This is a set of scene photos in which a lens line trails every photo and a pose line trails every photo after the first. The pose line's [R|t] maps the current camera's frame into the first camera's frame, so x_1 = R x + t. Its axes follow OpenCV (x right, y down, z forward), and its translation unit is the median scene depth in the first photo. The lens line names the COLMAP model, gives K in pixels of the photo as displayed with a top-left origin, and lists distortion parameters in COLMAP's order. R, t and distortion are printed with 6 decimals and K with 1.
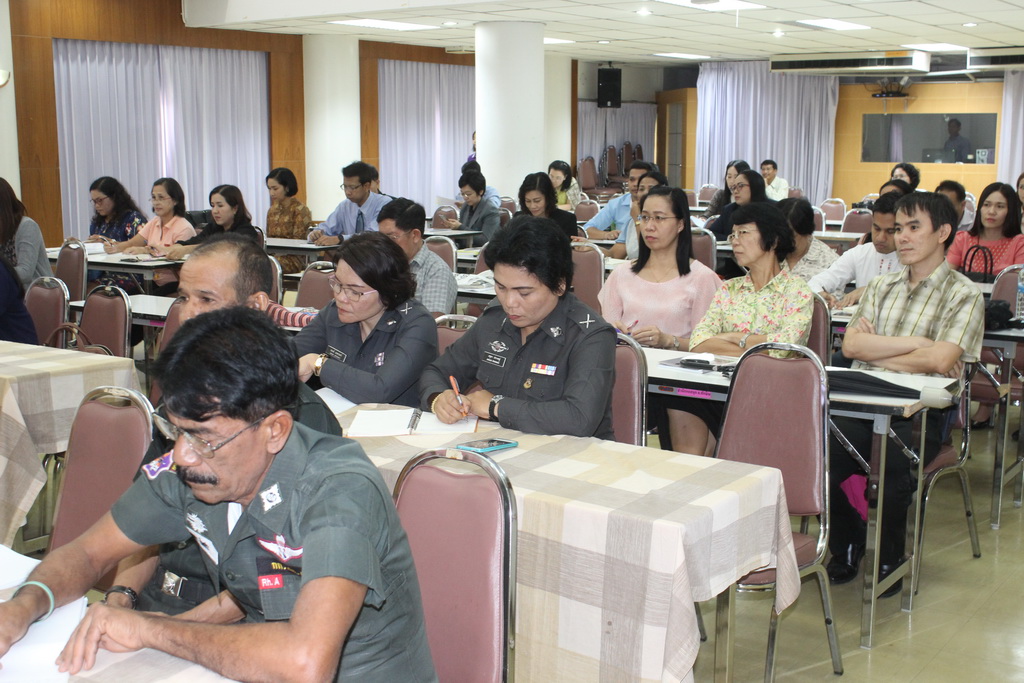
lens RADIAL K [[1290.3, 0, 534.6], [0, 1290.3, 351.8], [0, 0, 1]] dist [-0.047466, 0.000000]
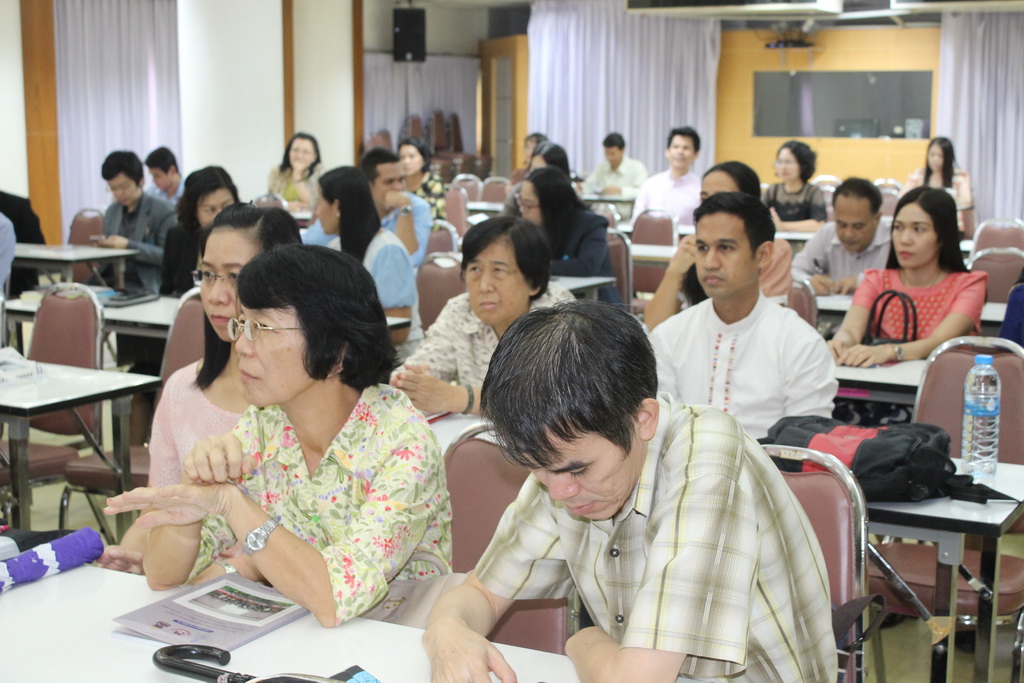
lens RADIAL K [[1600.8, 0, 545.2], [0, 1600.8, 337.2], [0, 0, 1]] dist [-0.020200, 0.000000]
pose [[0.994595, -0.012595, 0.103063, 0.061163], [0.014696, 0.999699, -0.019645, -0.026303], [-0.102785, 0.021053, 0.994481, 0.162361]]
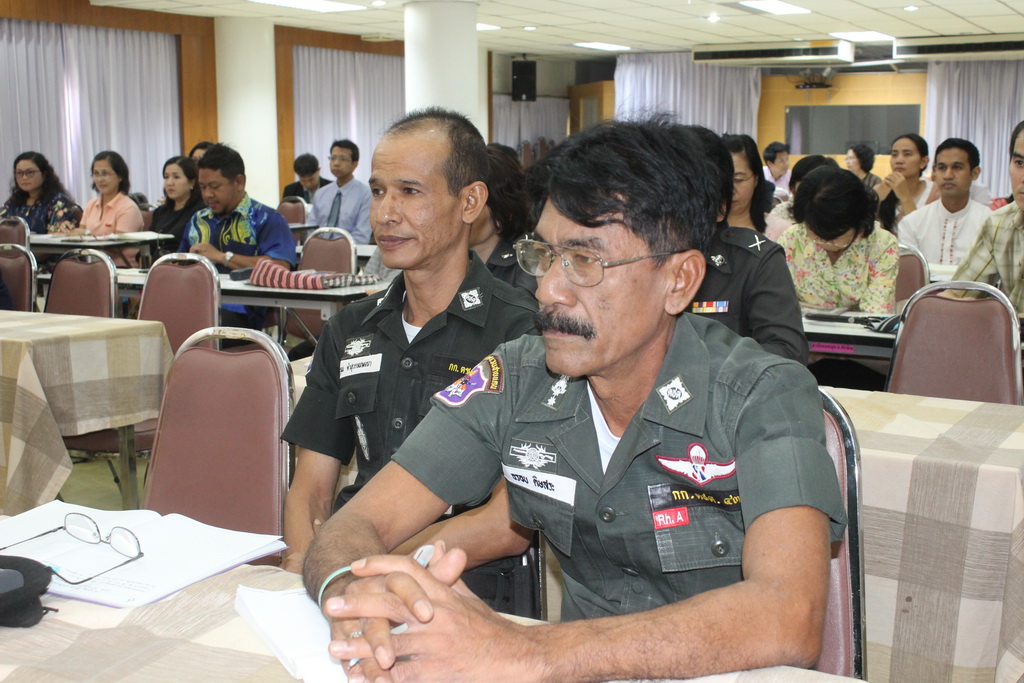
lens RADIAL K [[1290.3, 0, 541.2], [0, 1290.3, 359.4], [0, 0, 1]] dist [-0.047466, 0.000000]
pose [[0.994316, -0.019193, 0.104729, -0.054736], [0.019602, 0.999804, -0.002884, 0.013086], [-0.104653, 0.004920, 0.994497, 0.050396]]
